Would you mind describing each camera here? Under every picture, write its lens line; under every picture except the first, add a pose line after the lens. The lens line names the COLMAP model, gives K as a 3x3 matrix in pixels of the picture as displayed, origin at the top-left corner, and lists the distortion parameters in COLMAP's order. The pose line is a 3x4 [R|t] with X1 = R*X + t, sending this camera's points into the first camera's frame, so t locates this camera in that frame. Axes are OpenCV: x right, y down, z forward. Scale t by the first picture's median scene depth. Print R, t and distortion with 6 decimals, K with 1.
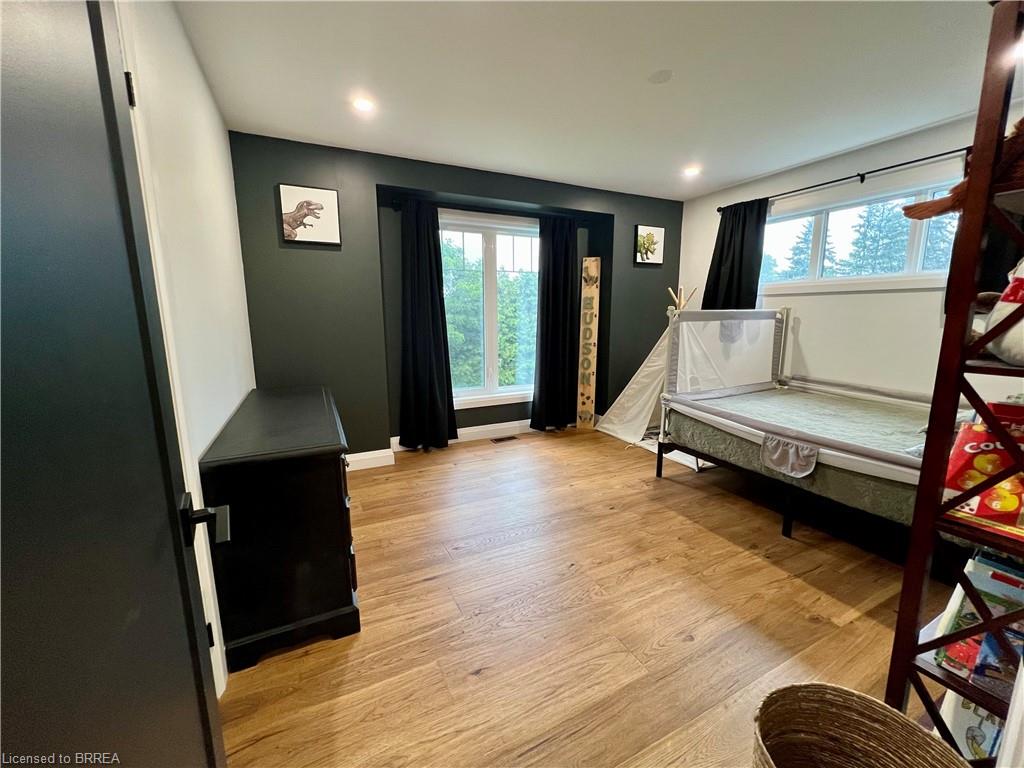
lens RADIAL K [[412.9, 0, 513.0], [0, 412.9, 383.7], [0, 0, 1]] dist [-0.002017, 0.000279]
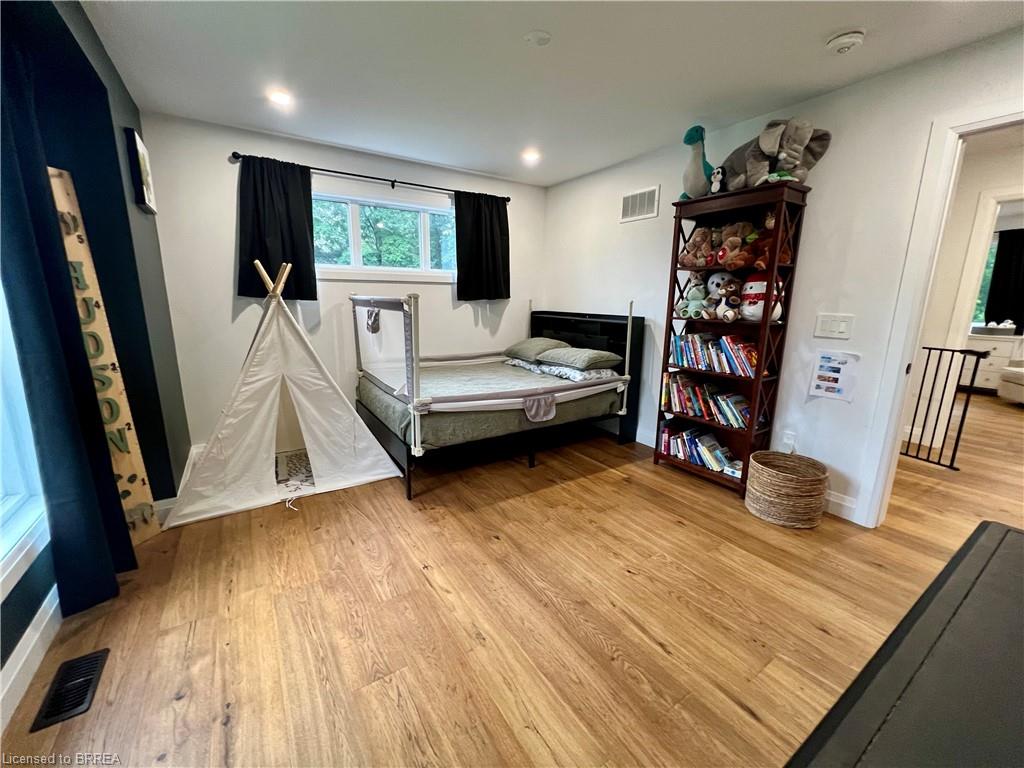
lens RADIAL K [[411.2, 0, 510.0], [0, 411.2, 382.6], [0, 0, 1]] dist [-0.001421, 0.000646]
pose [[-0.119054, -0.200053, 0.972525, -0.520067], [0.157979, 0.963197, 0.217474, -0.179916], [-0.980239, 0.179529, -0.083068, 1.009232]]
